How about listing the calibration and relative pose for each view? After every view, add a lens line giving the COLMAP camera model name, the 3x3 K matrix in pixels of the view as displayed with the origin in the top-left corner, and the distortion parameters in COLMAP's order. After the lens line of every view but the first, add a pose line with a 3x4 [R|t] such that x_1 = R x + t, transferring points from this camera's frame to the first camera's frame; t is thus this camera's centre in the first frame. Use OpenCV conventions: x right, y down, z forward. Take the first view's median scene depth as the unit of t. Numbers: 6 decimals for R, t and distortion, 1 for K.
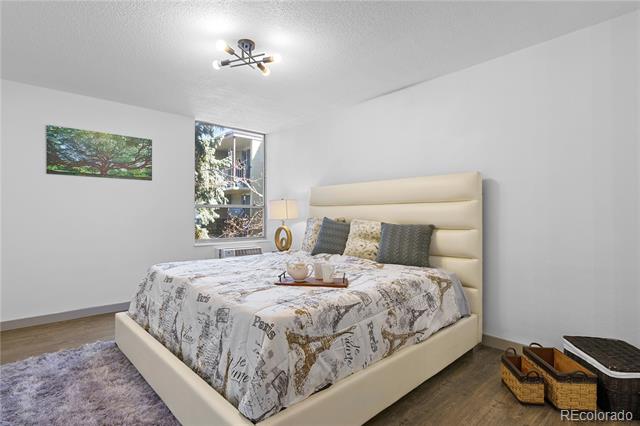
lens RADIAL K [[319.0, 0, 319.5], [0, 319.0, 213.1], [0, 0, 1]] dist [0.005608, 0.000736]
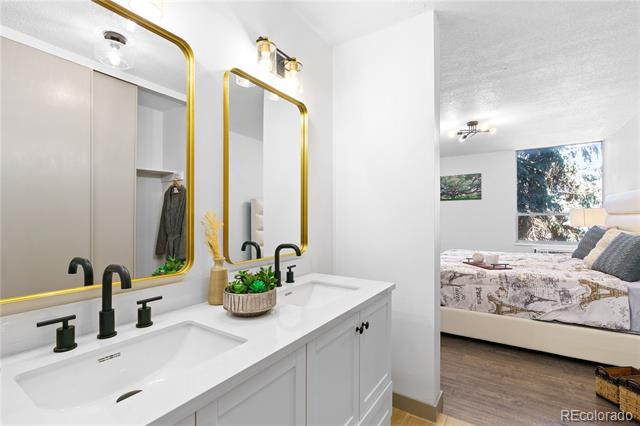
lens RADIAL K [[292.7, 0, 319.1], [0, 292.7, 216.1], [0, 0, 1]] dist [-0.005568, 0.001282]
pose [[0.233215, -0.008958, -0.972384, 0.747022], [0.009683, 0.999929, -0.006889, -0.021298], [0.972377, -0.007809, 0.233285, -0.105954]]
